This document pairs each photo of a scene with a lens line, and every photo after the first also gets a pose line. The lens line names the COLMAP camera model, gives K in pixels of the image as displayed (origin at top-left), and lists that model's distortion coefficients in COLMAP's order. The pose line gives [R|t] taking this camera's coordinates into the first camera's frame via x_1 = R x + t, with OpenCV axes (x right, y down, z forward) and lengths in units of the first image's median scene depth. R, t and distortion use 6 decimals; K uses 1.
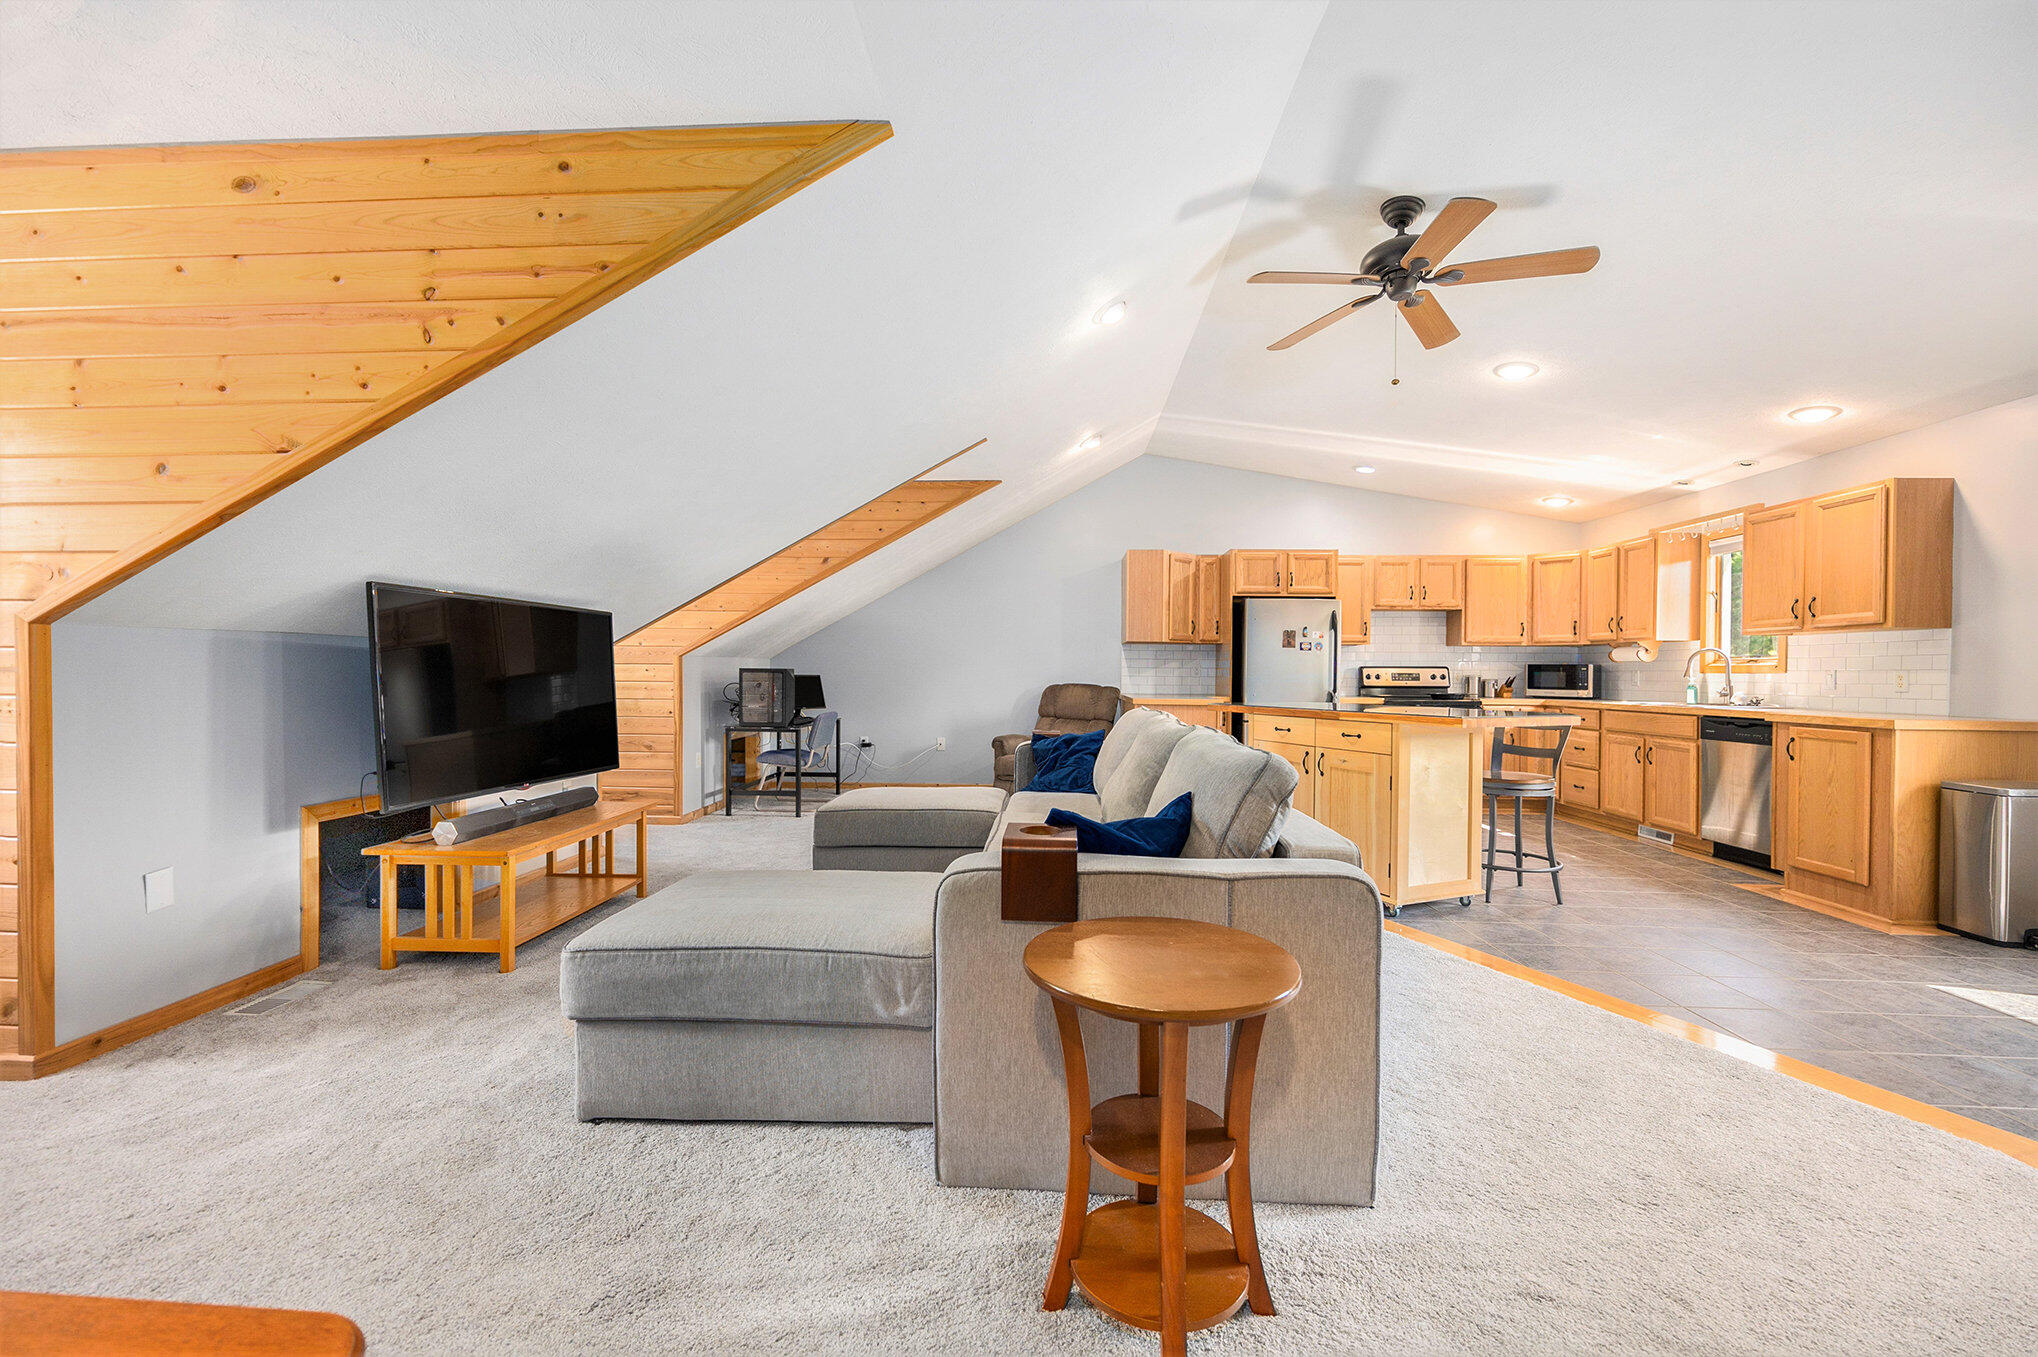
lens RADIAL K [[816.4, 0, 1018.1], [0, 816.4, 674.4], [0, 0, 1]] dist [0.000506, -0.000132]
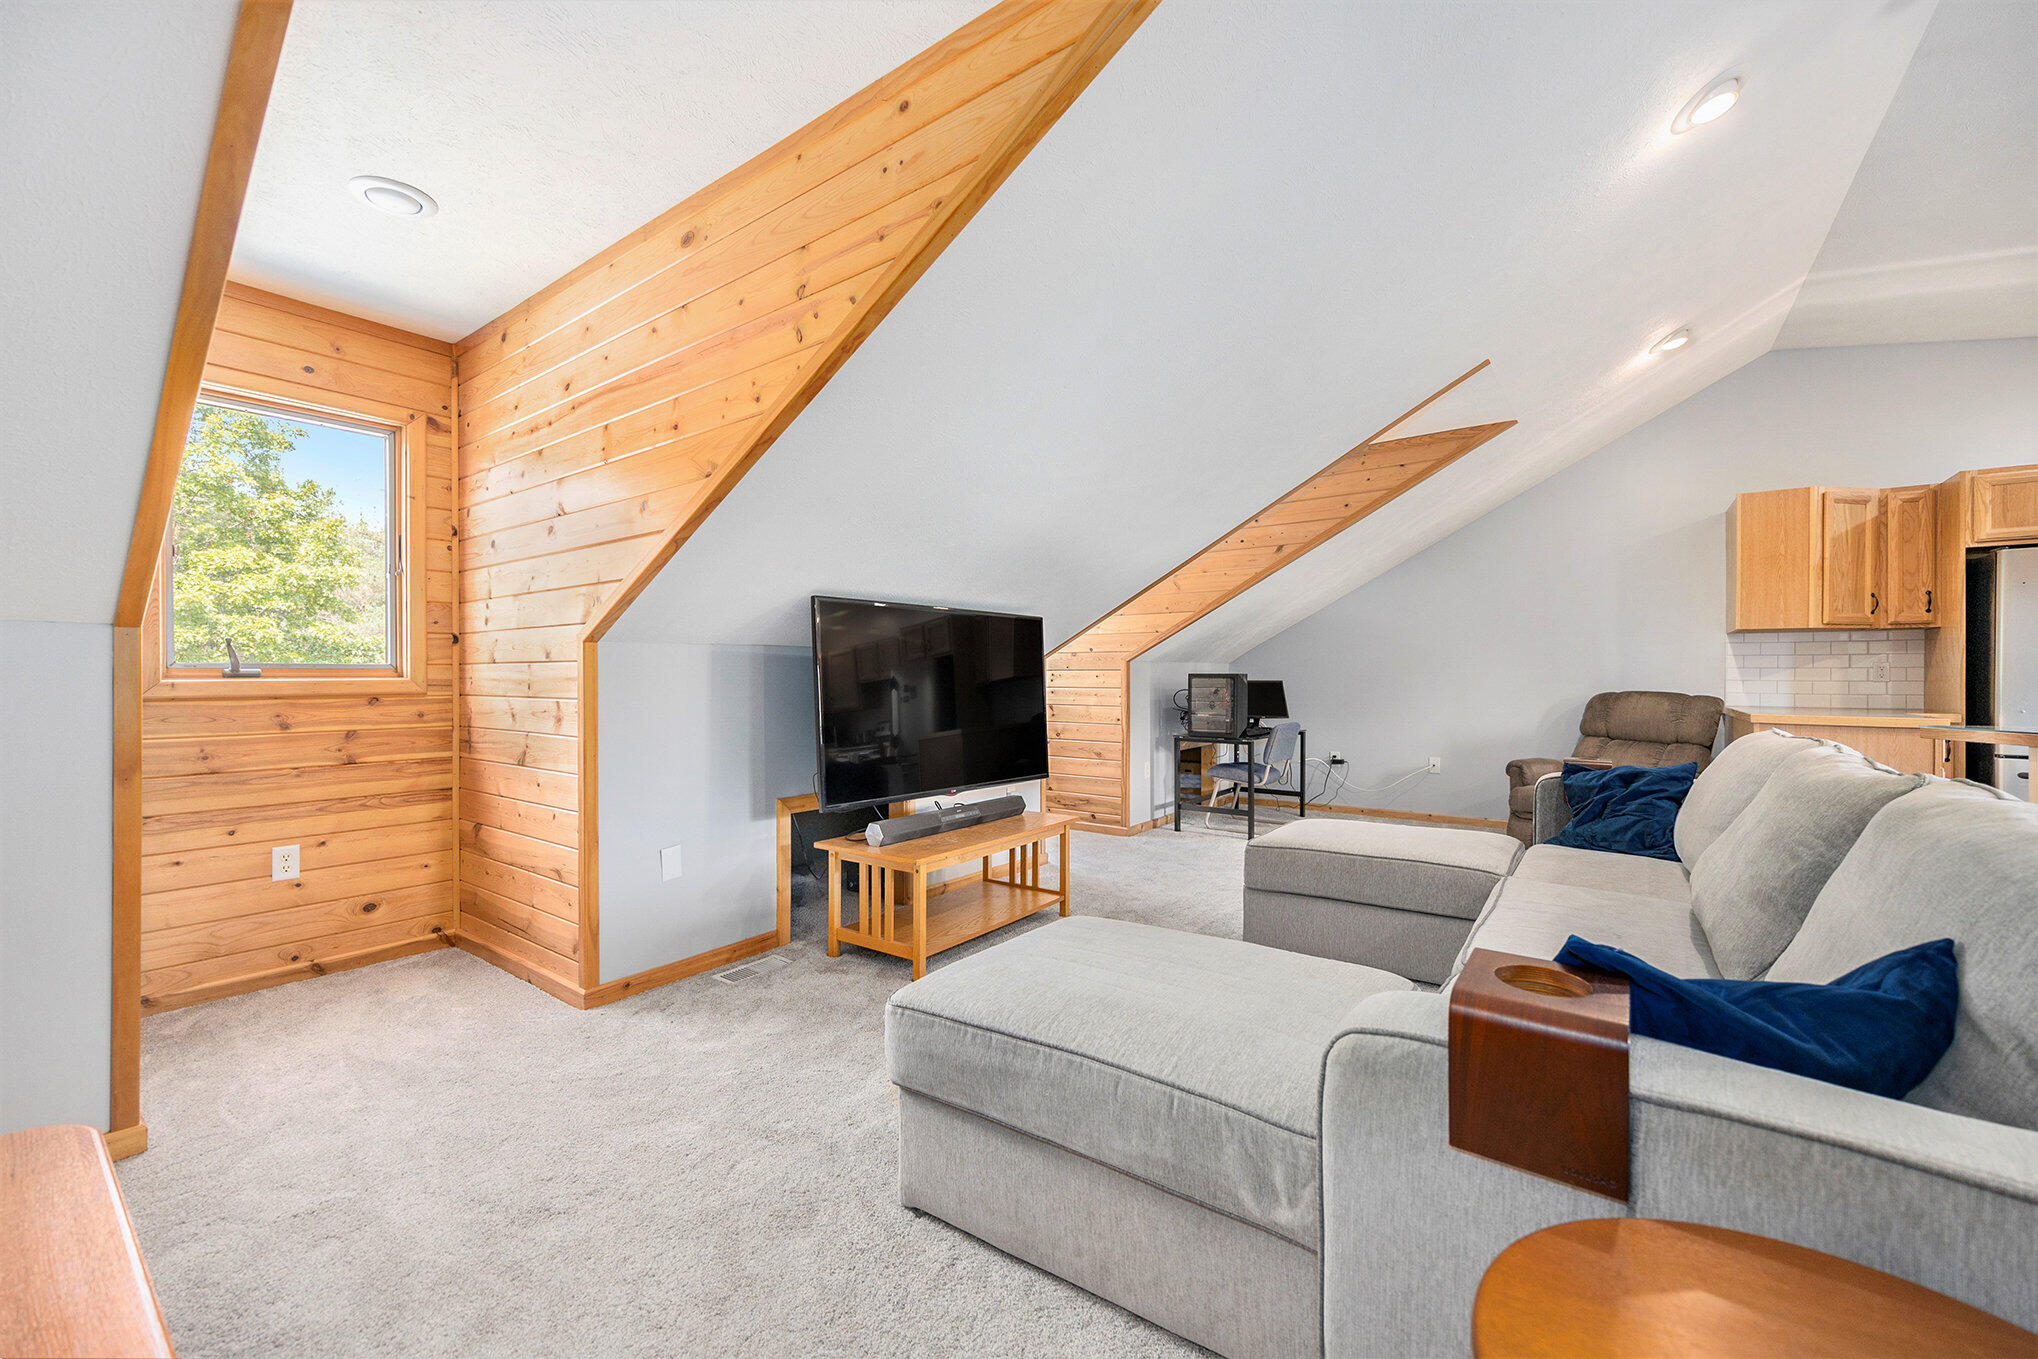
lens RADIAL K [[816.4, 0, 1014.5], [0, 816.4, 684.1], [0, 0, 1]] dist [0.000506, -0.000132]
pose [[0.832061, -0.002356, -0.554680, 0.012789], [0.004763, 0.999984, 0.002899, 0.000401], [0.554664, -0.005054, 0.832059, 0.133240]]
